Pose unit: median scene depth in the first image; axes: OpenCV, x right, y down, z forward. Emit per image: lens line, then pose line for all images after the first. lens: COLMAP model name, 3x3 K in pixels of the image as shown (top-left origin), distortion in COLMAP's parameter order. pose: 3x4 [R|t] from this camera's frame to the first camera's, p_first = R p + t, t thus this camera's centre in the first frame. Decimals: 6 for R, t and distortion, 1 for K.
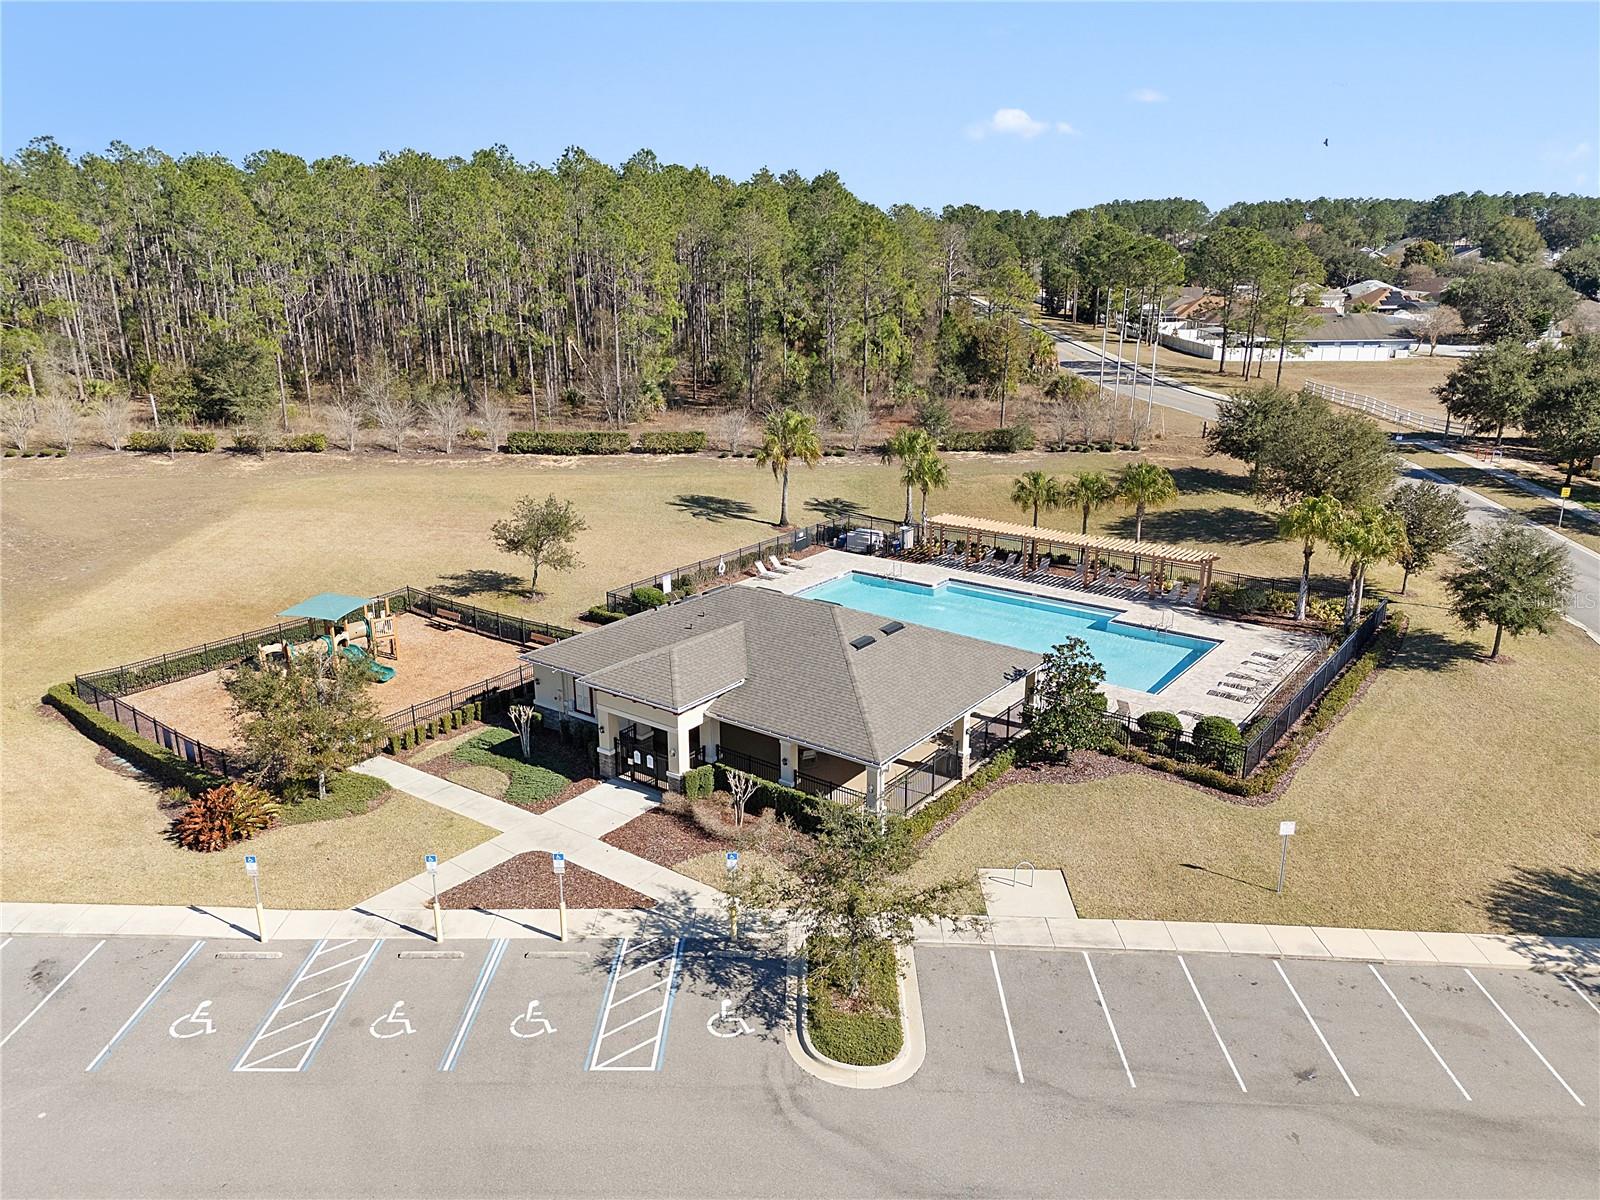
lens RADIAL K [[1176.2, 0, 800.0], [0, 1176.2, 600.0], [0, 0, 1]] dist [0.113949, -0.157017]
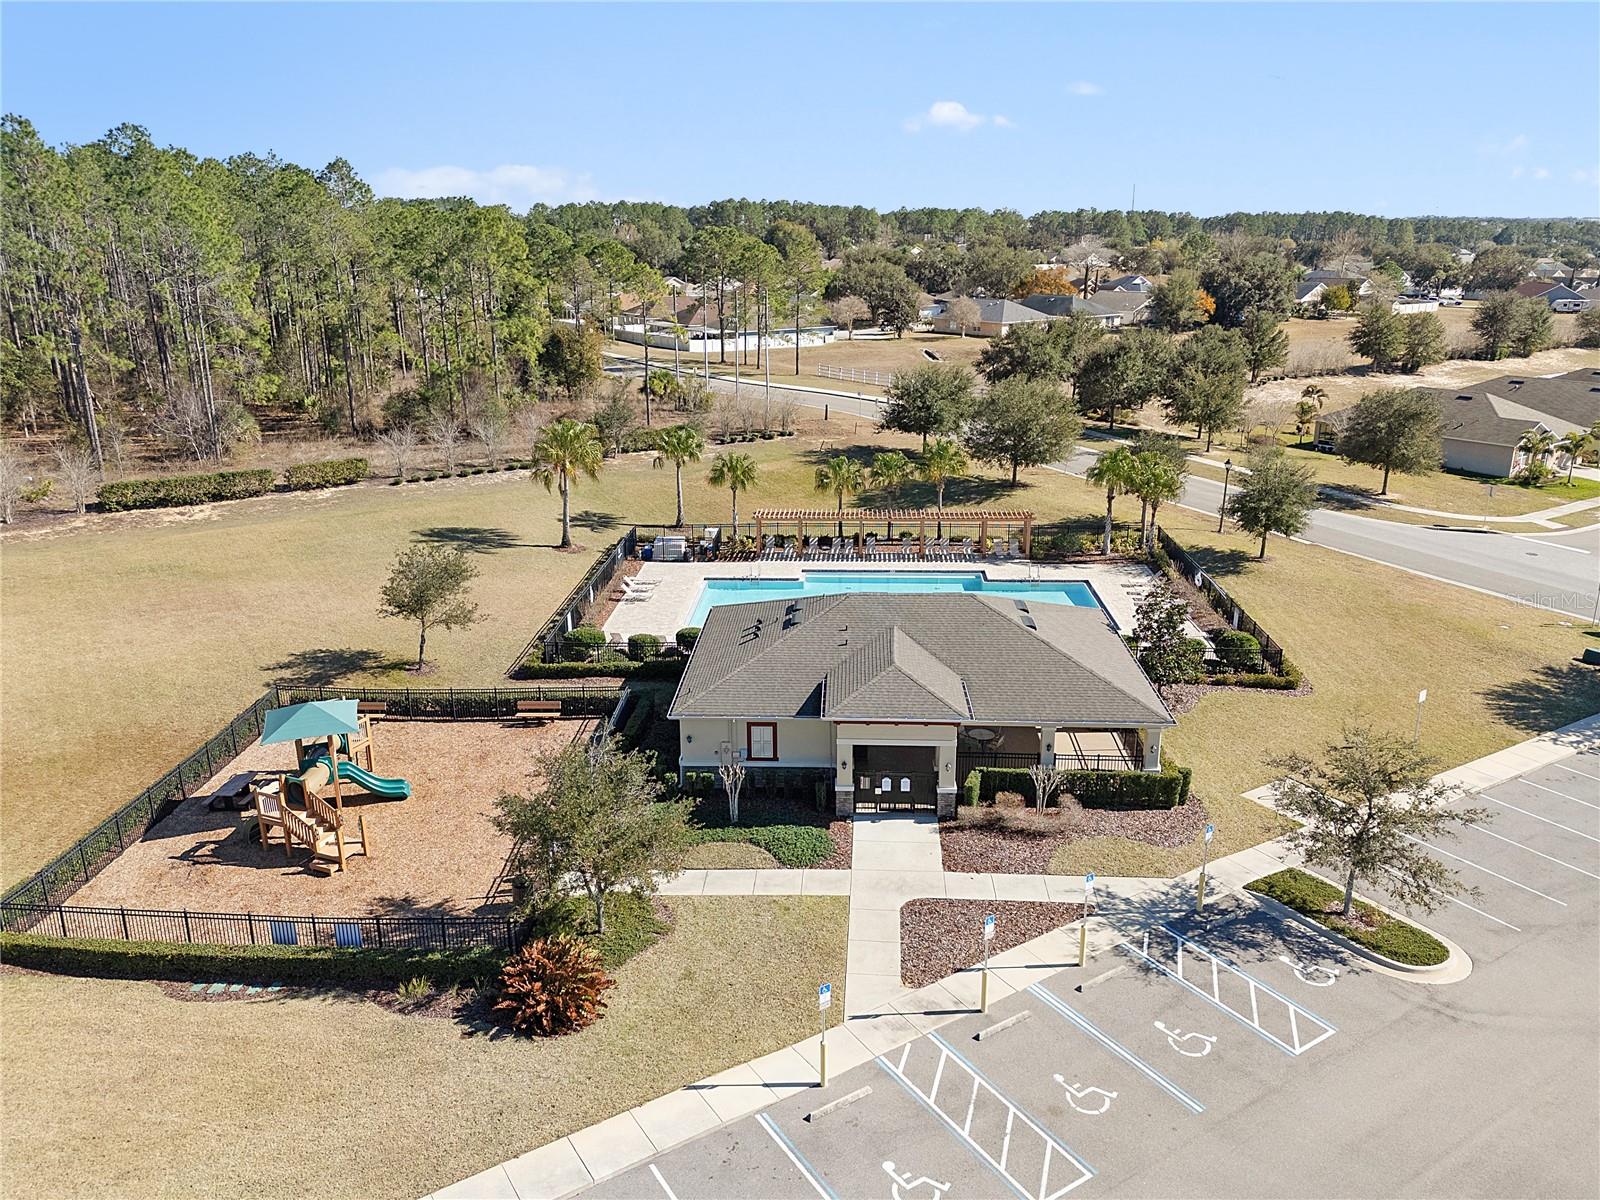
lens RADIAL K [[1176.2, 0, 800.0], [0, 1176.2, 600.0], [0, 0, 1]] dist [0.113949, -0.157017]
pose [[0.825916, -0.168462, 0.538037, -0.451653], [0.168140, 0.984487, 0.050142, -0.046698], [-0.538138, 0.049052, 0.841428, 0.160984]]
